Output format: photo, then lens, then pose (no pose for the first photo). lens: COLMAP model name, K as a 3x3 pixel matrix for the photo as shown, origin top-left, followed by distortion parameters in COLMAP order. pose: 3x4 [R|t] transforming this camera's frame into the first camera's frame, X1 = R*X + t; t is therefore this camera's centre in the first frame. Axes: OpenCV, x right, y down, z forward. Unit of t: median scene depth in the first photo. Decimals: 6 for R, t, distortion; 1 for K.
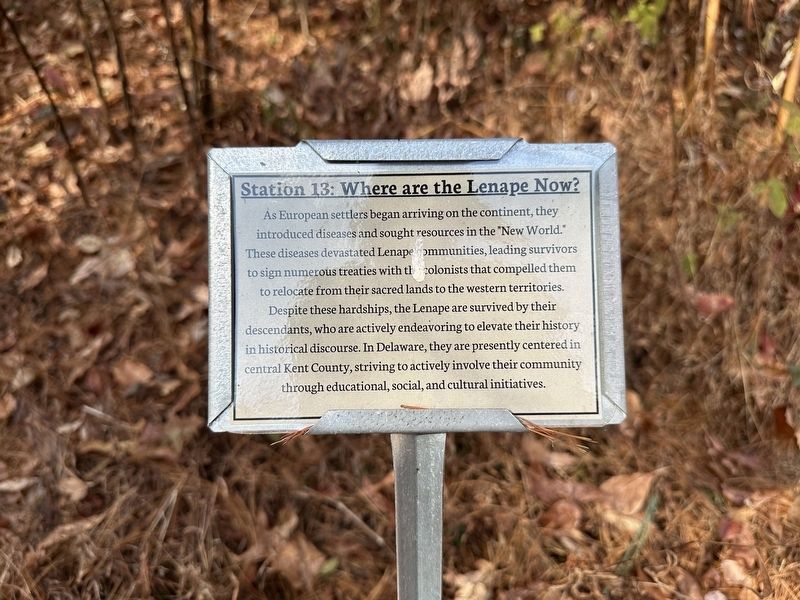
lens RADIAL K [[665.6, 0, 400.0], [0, 665.6, 300.0], [0, 0, 1]] dist [0.002964, -0.000267]
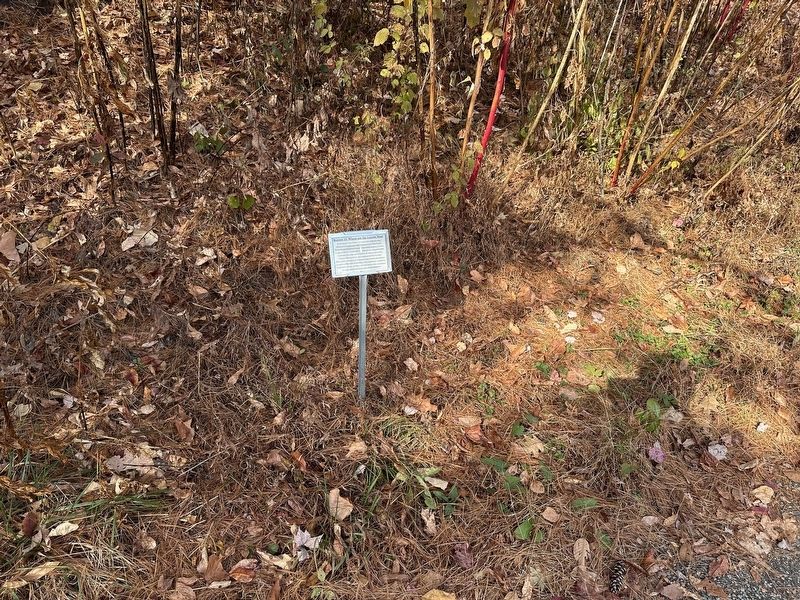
lens RADIAL K [[665.6, 0, 400.0], [0, 665.6, 300.0], [0, 0, 1]] dist [0.002964, -0.000267]
pose [[0.955814, -0.091434, 0.279391, -0.435122], [0.061482, 0.991557, 0.114165, -0.085120], [-0.287471, -0.091943, 0.953366, -1.588455]]
